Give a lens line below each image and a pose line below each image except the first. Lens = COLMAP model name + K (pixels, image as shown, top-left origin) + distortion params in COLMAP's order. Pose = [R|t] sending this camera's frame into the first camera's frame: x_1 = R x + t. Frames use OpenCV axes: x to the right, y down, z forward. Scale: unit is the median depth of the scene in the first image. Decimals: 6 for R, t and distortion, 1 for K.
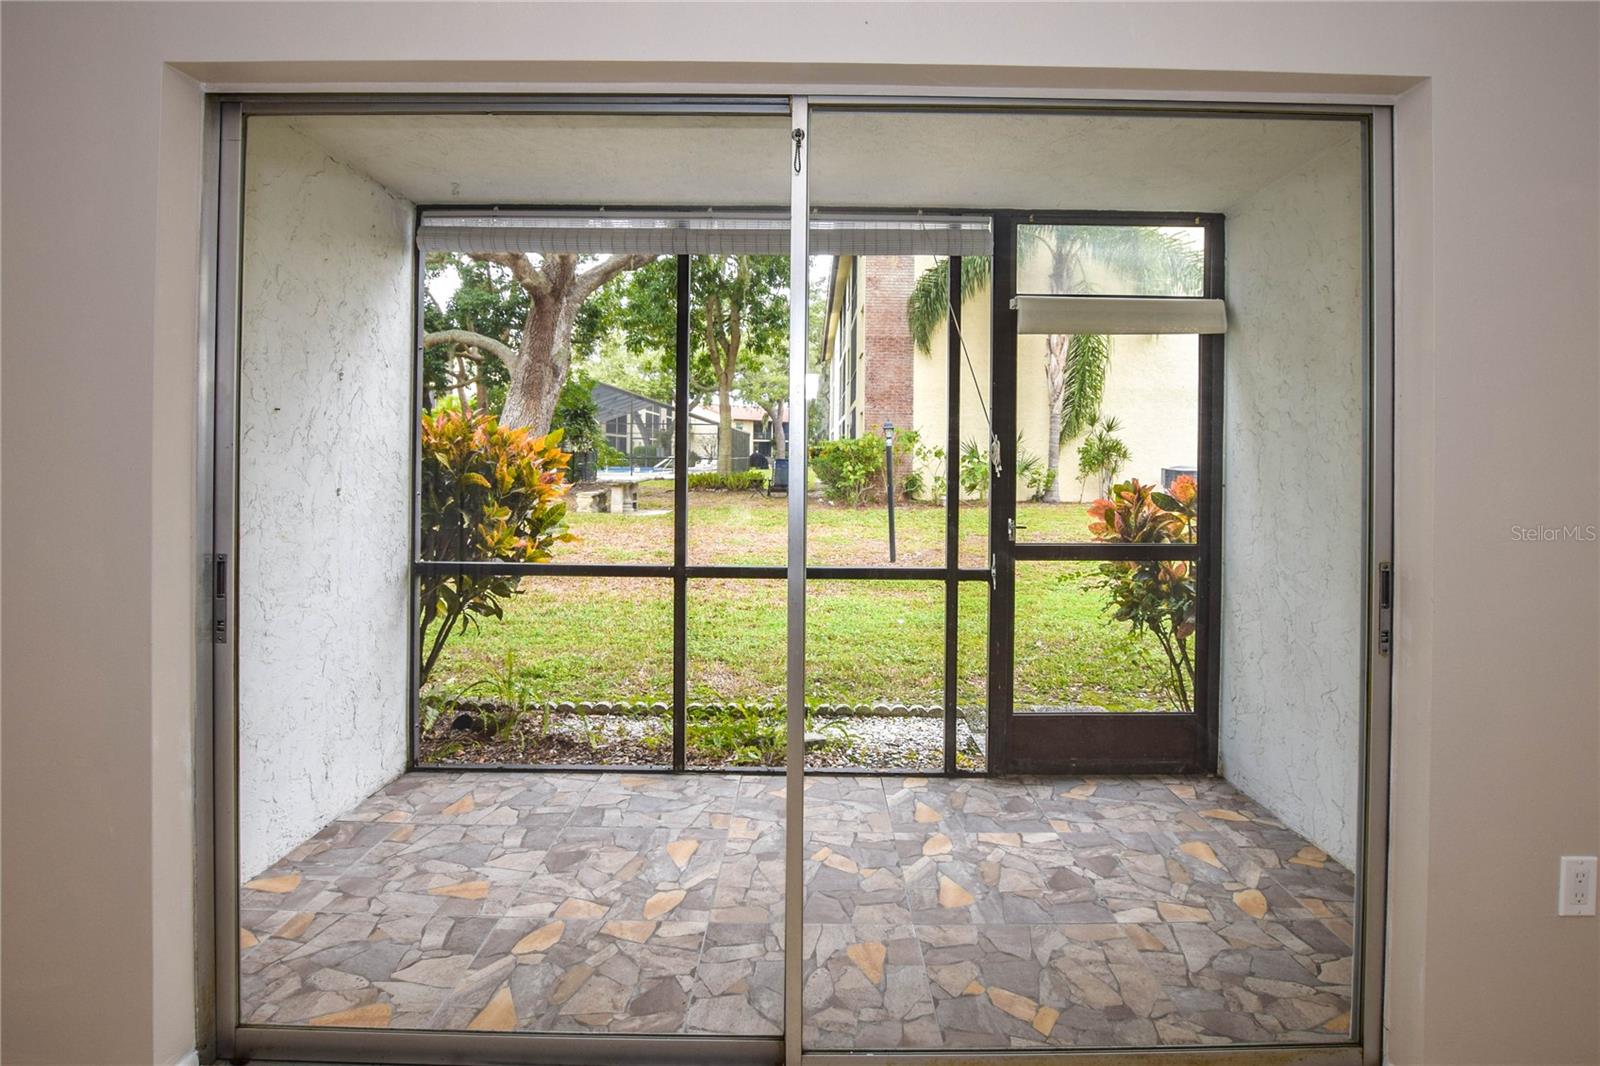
lens RADIAL K [[809.8, 0, 821.7], [0, 809.8, 453.7], [0, 0, 1]] dist [-0.034288, 0.000754]
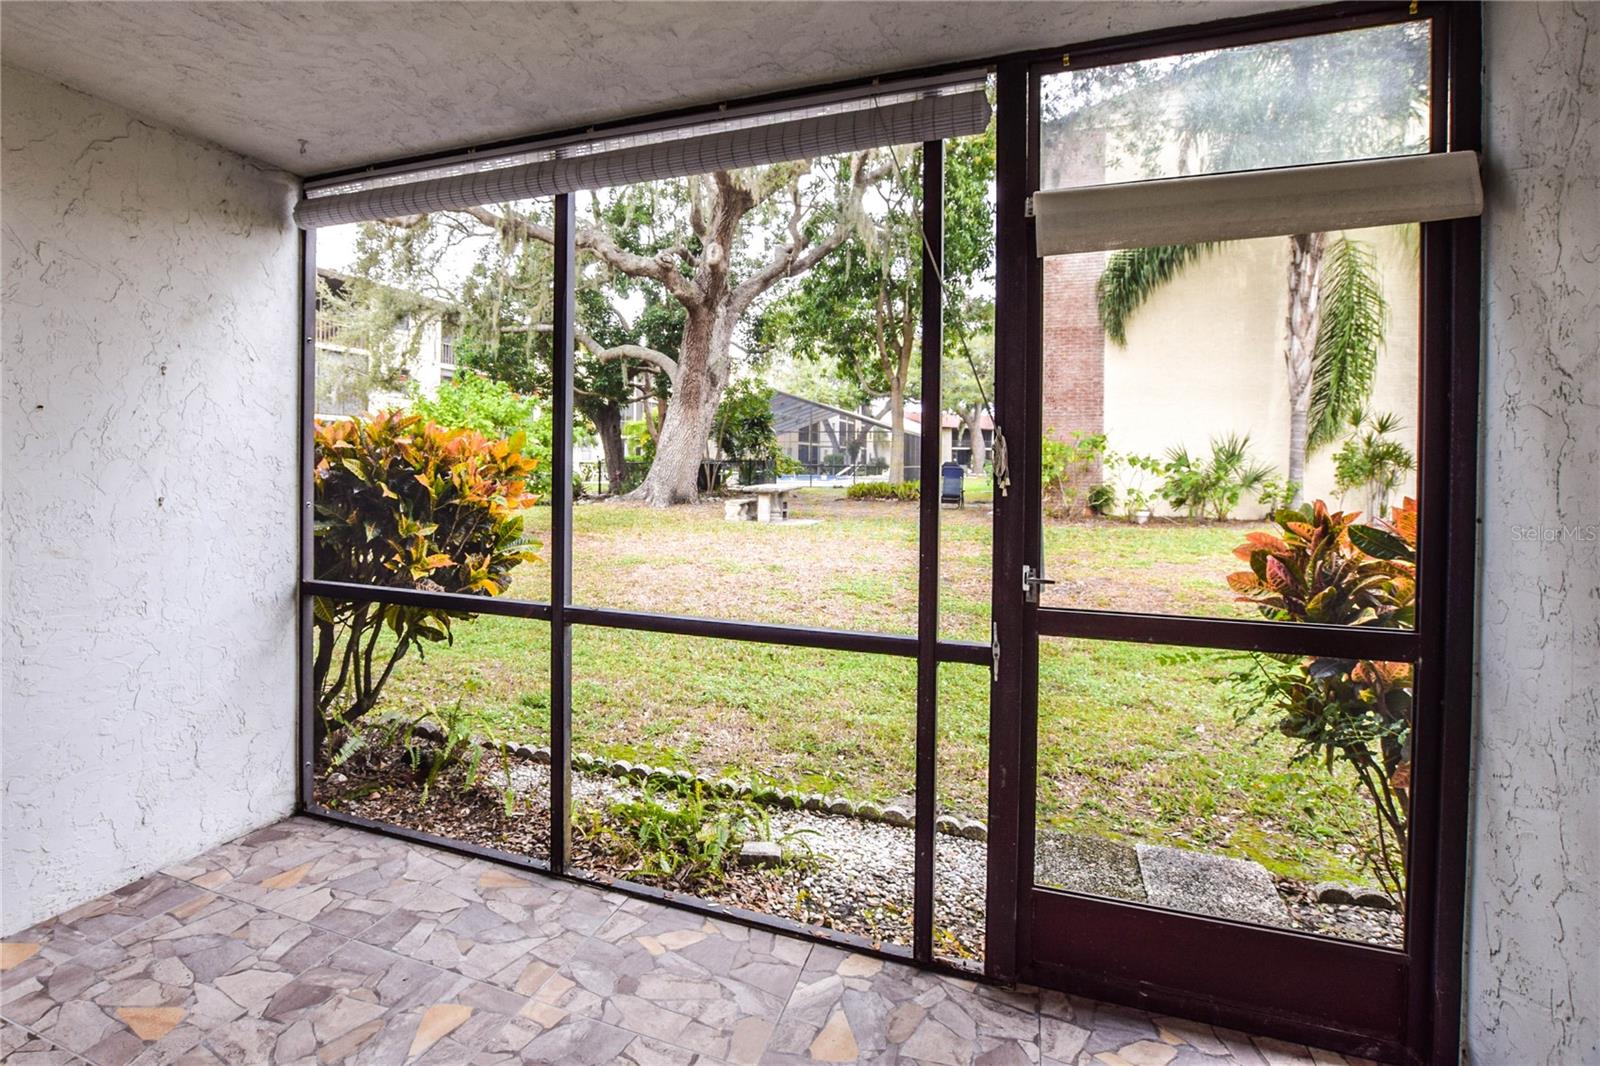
lens RADIAL K [[792.5, 0, 706.7], [0, 792.5, 466.0], [0, 0, 1]] dist [-0.030410, 0.001994]
pose [[0.923117, 0.002269, -0.384513, 0.220901], [-0.000339, 0.999987, 0.005086, 0.003162], [0.384520, -0.004565, 0.923105, 0.340312]]
